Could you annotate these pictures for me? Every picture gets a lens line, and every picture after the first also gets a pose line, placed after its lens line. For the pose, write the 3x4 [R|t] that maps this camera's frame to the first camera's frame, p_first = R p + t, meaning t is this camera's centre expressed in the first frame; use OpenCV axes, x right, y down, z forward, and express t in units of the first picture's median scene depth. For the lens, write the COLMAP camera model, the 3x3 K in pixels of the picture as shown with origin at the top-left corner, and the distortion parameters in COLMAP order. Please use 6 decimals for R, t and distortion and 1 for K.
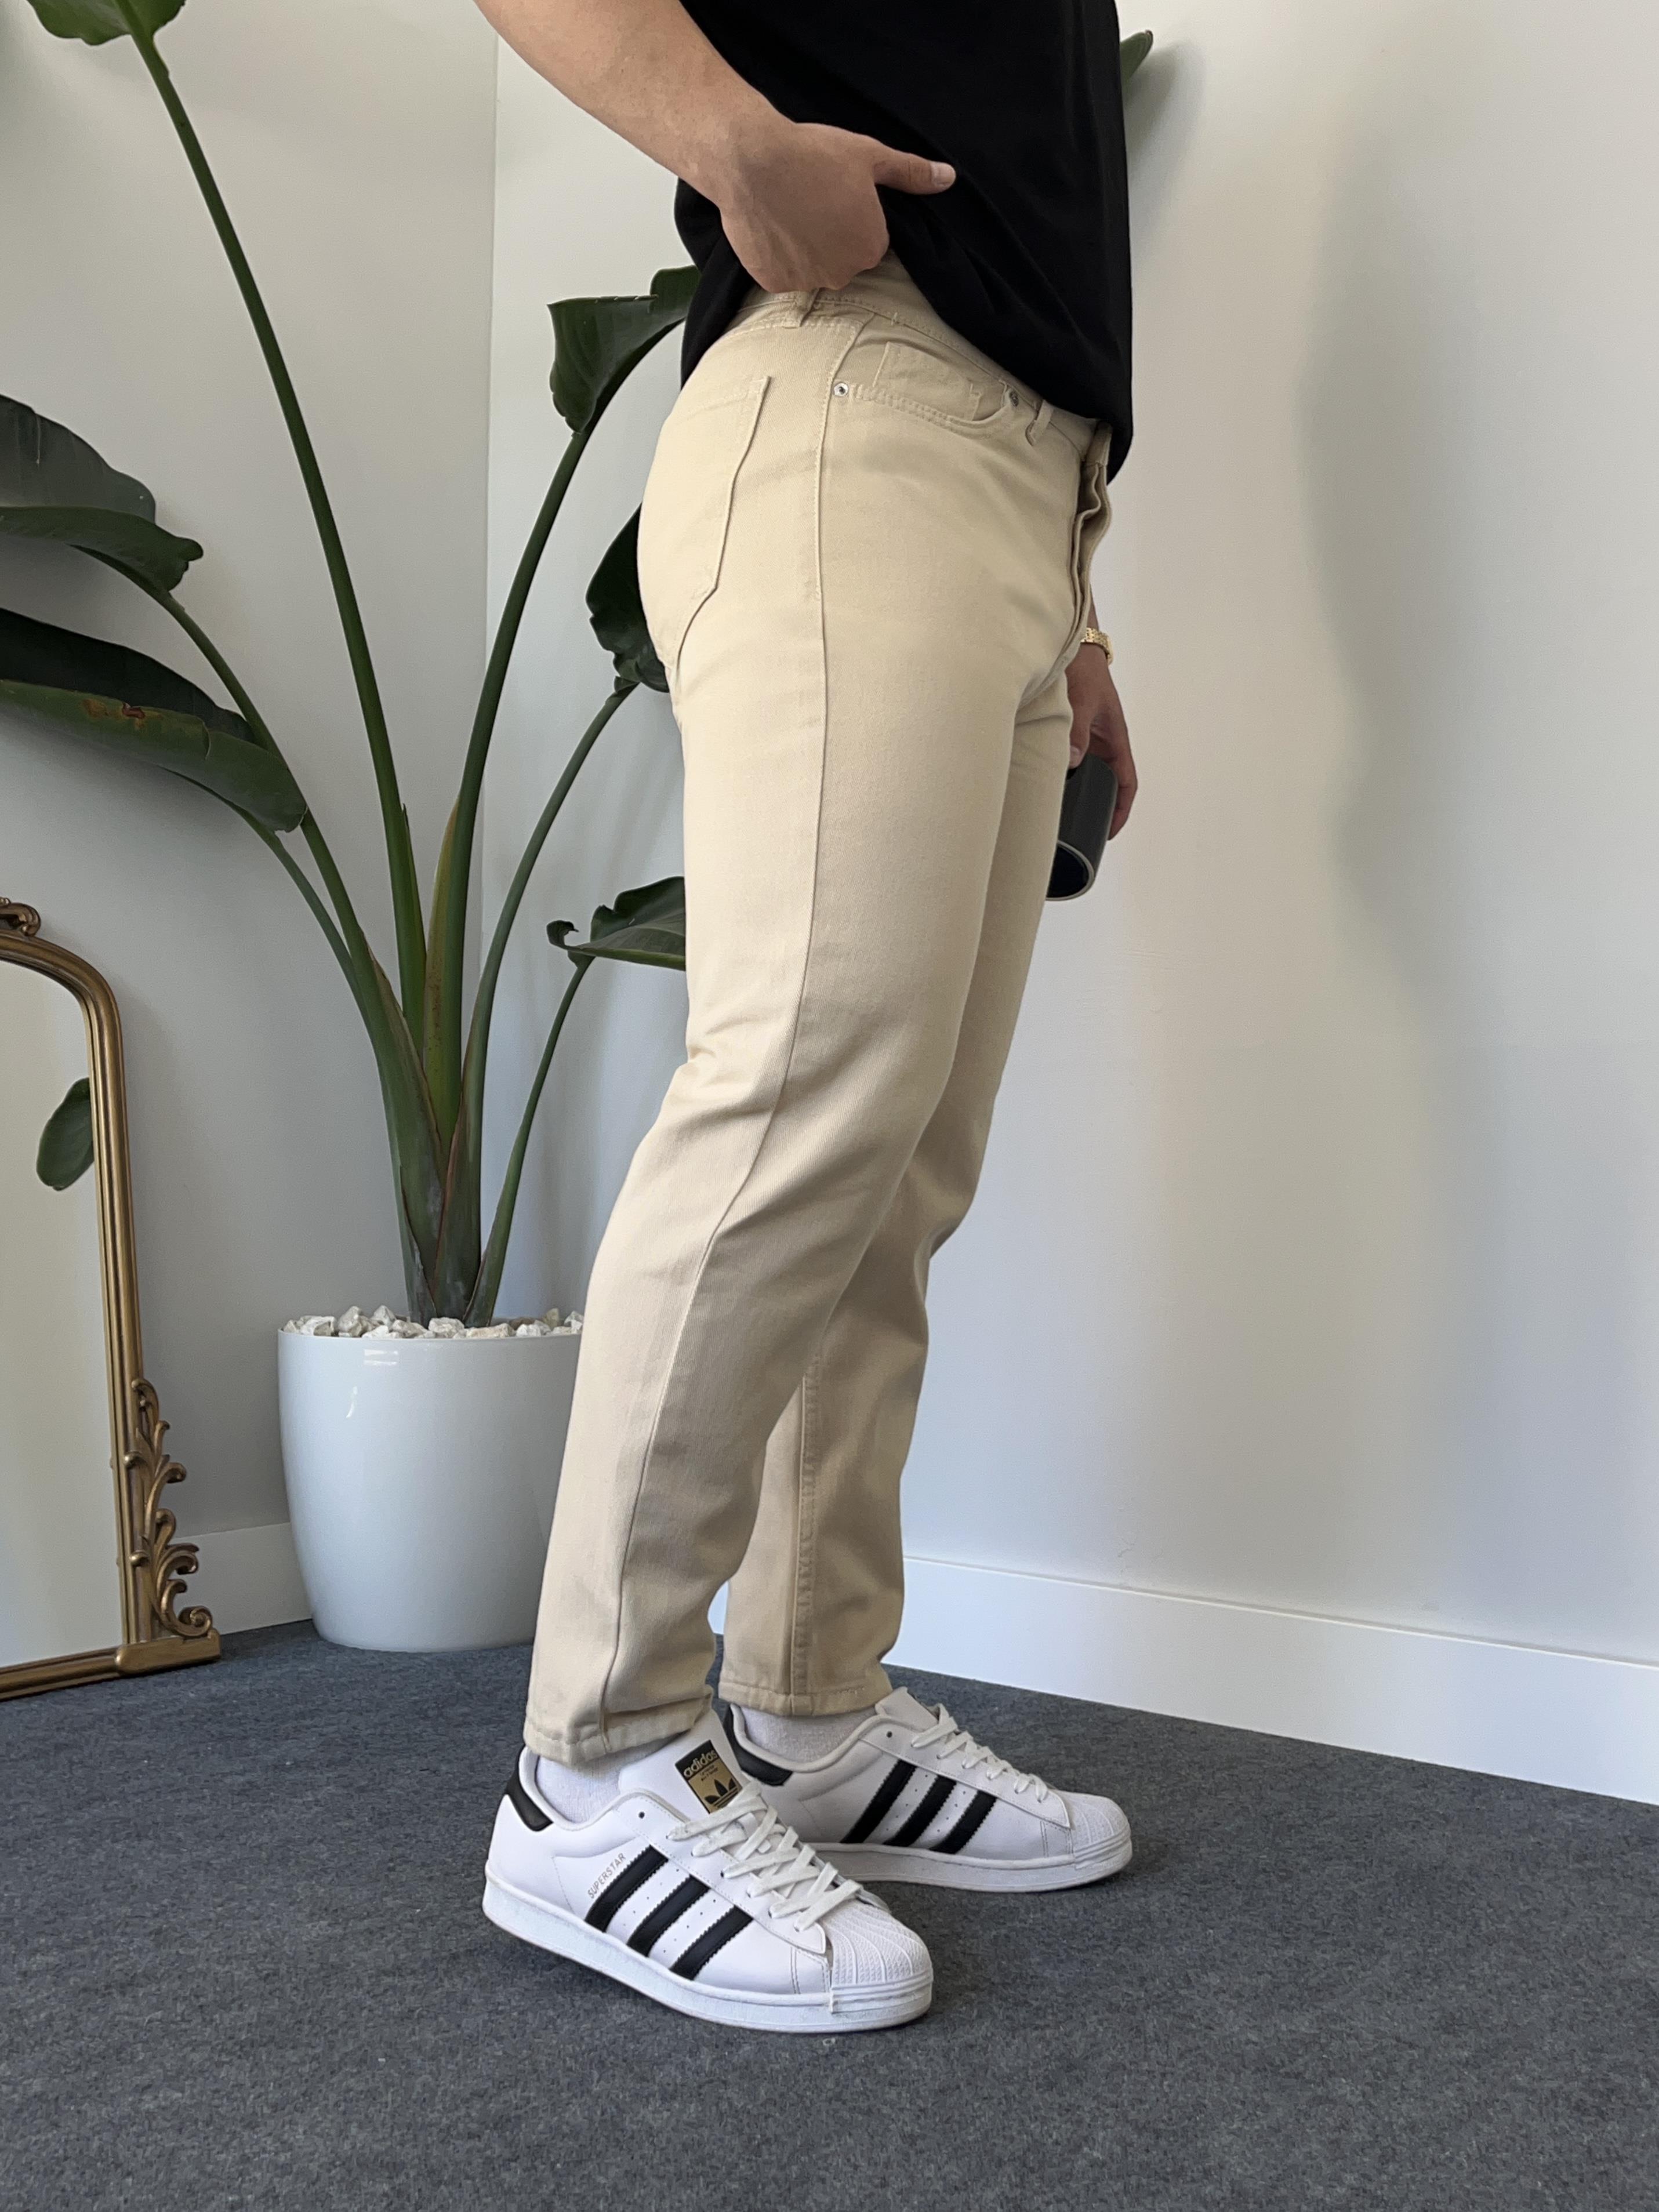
lens RADIAL K [[2163.1, 0, 833.7], [0, 2163.1, 983.6], [0, 0, 1]] dist [0.001478, 0.028628]
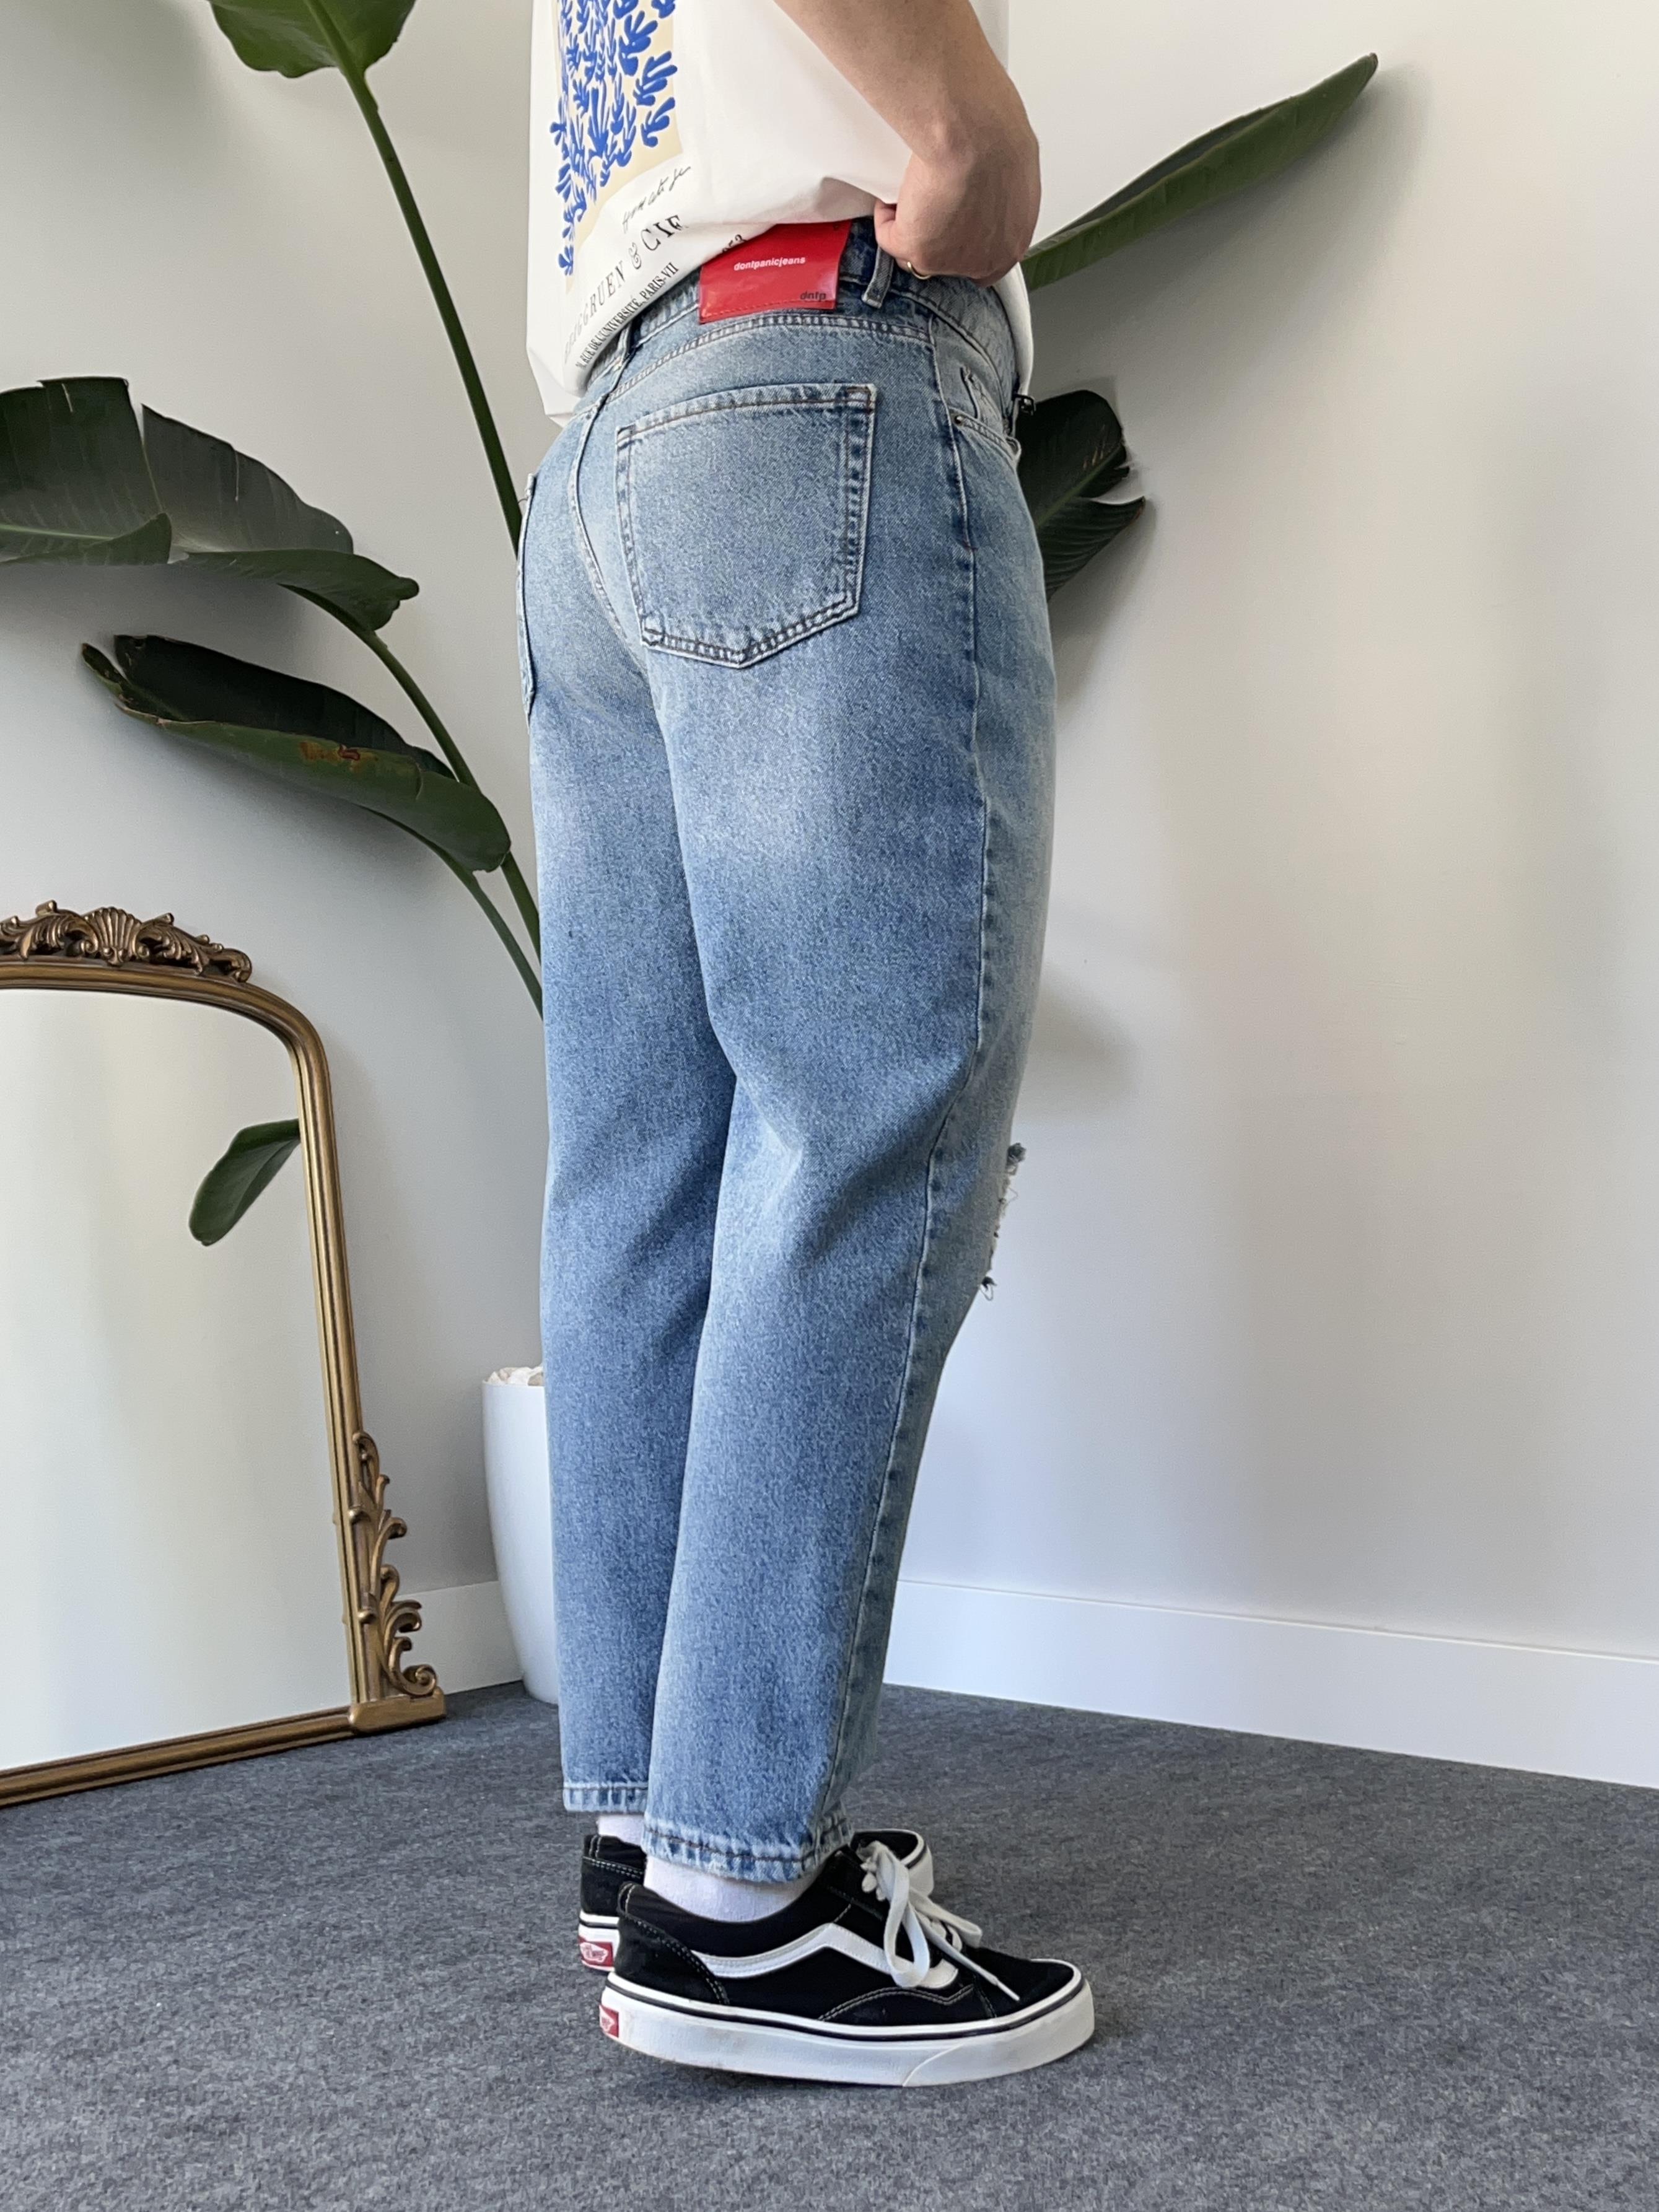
lens RADIAL K [[2407.7, 0, 859.1], [0, 2407.7, 975.8], [0, 0, 1]] dist [0.017066, -0.002960]
pose [[0.999906, -0.013634, -0.001723, -0.114402], [0.013603, 0.999763, -0.017003, -0.003001], [0.001954, 0.016977, 0.999854, -0.120078]]
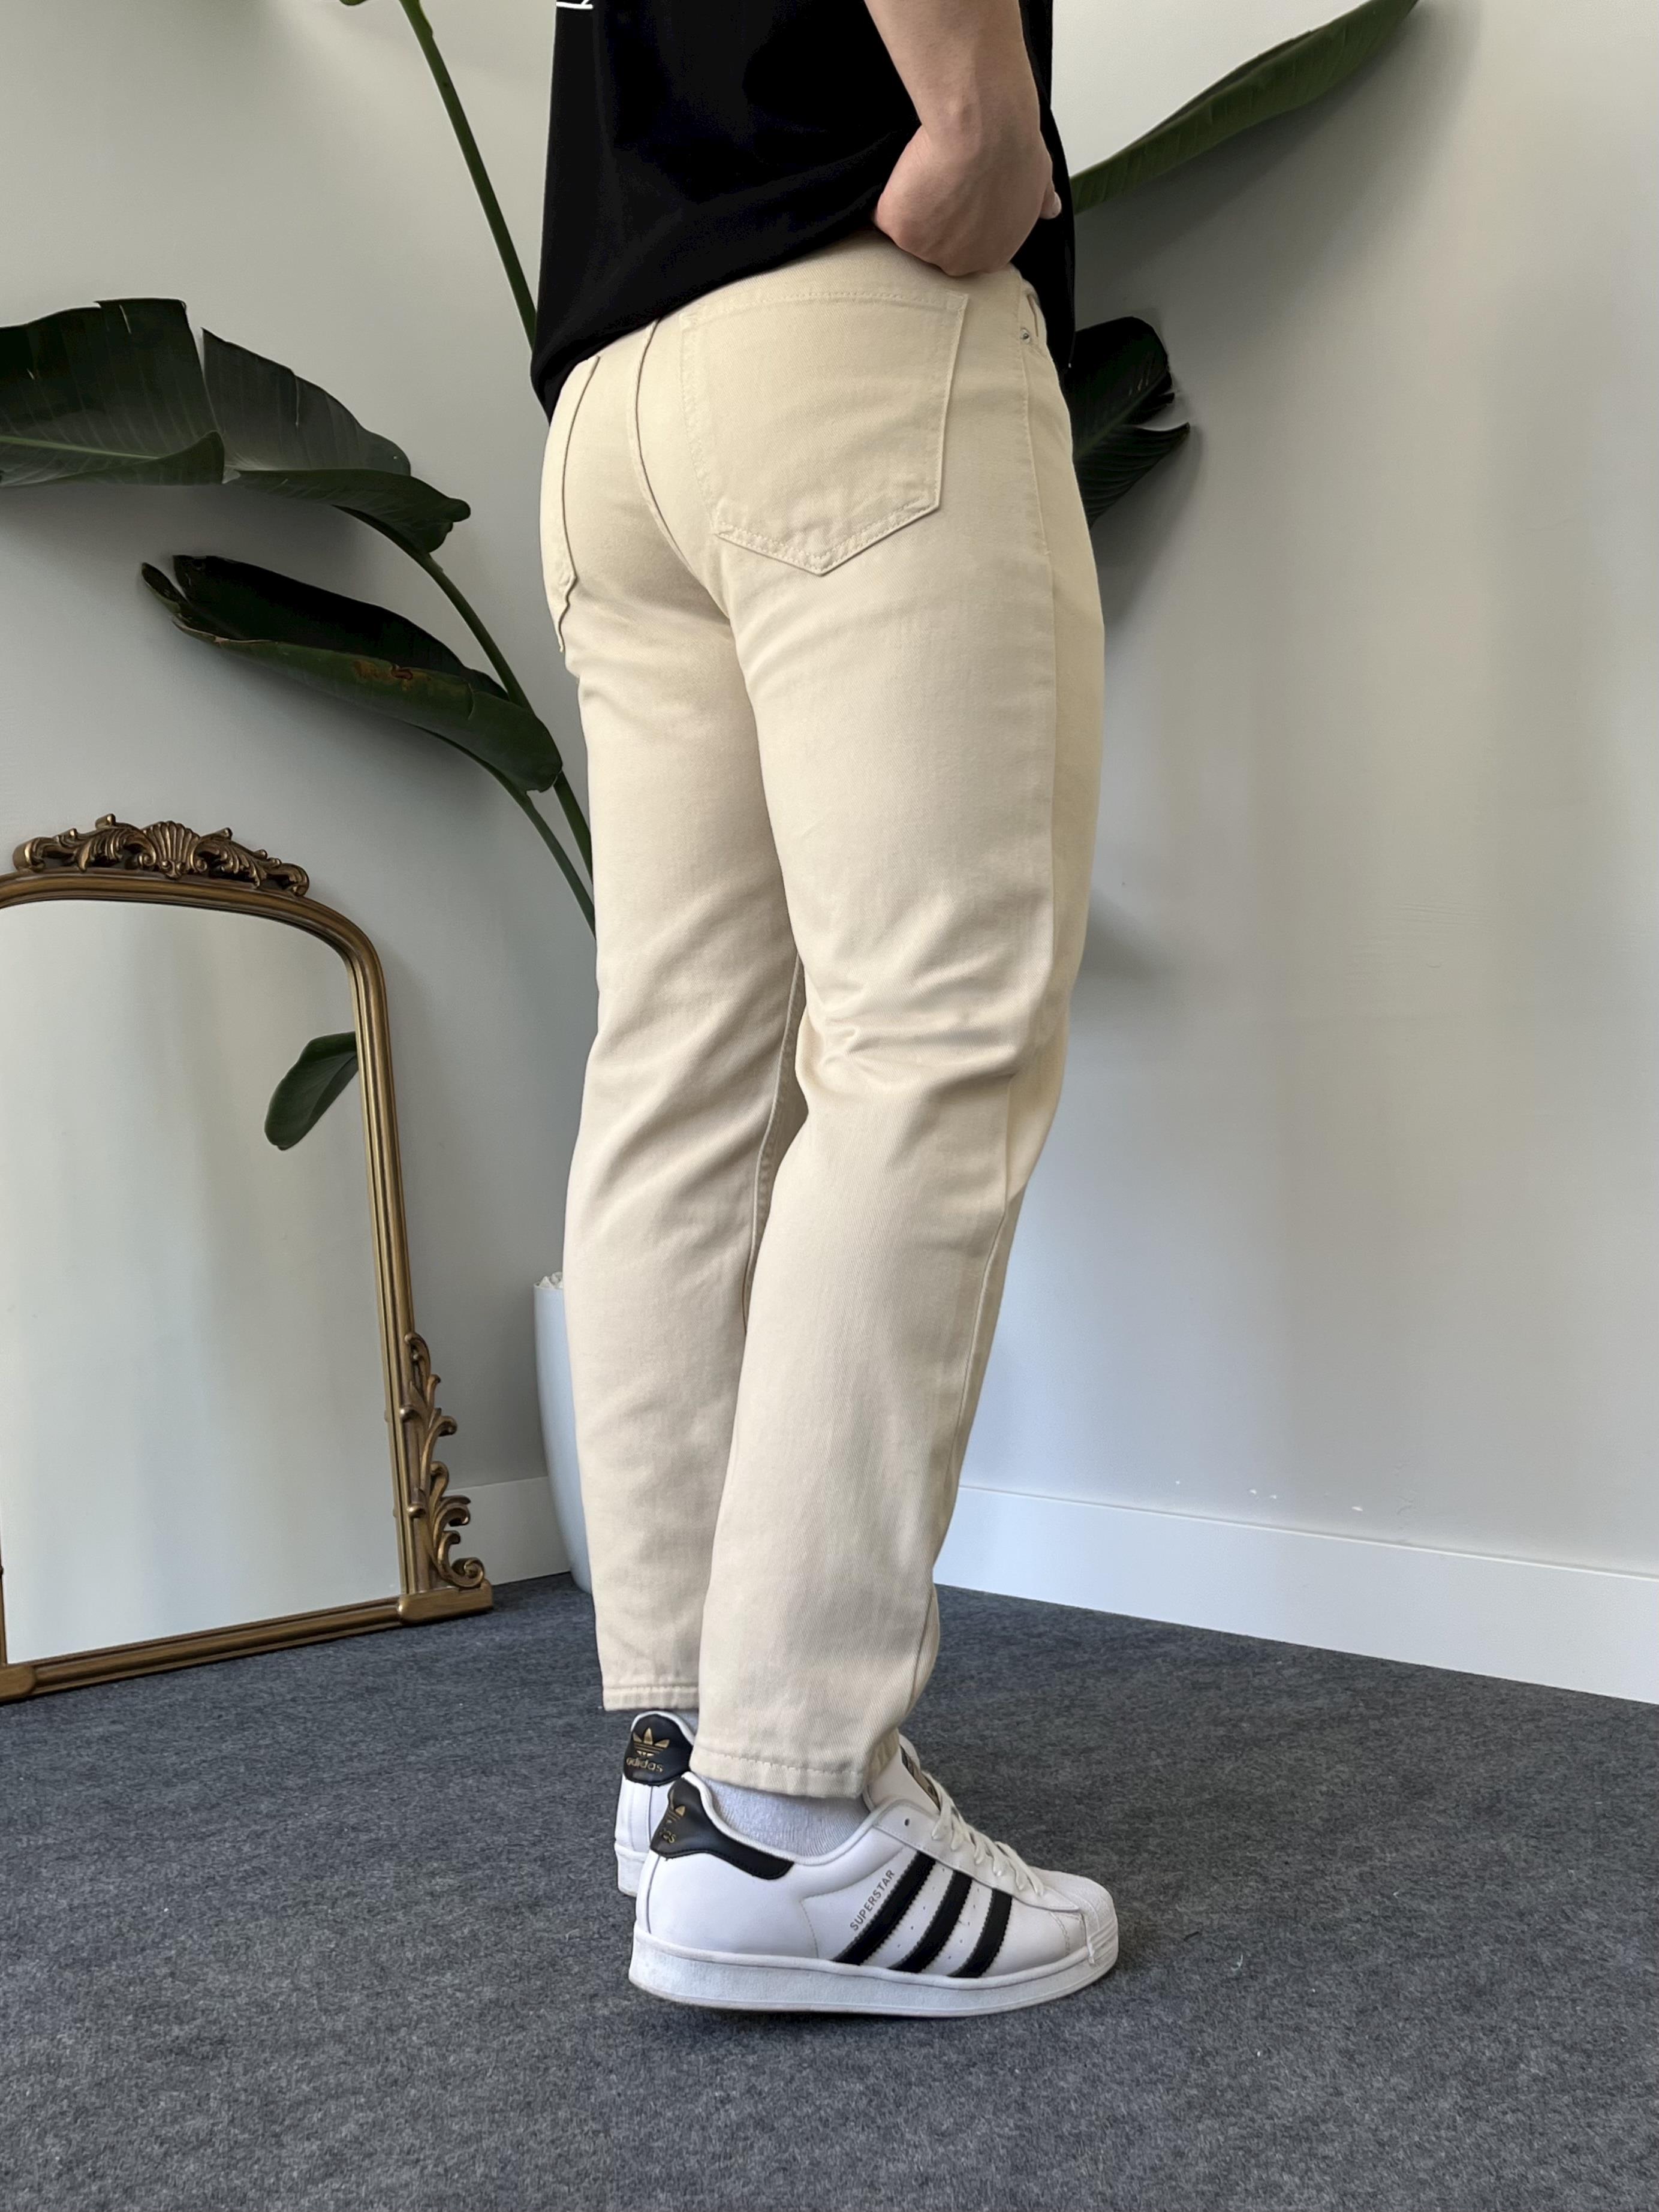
lens RADIAL K [[2225.7, 0, 857.3], [0, 2225.7, 978.3], [0, 0, 1]] dist [0.014468, 0.006201]
pose [[0.999379, -0.003464, -0.035058, -0.095834], [0.004002, 0.999875, 0.015281, 0.001976], [0.035001, -0.015412, 0.999268, -0.038846]]
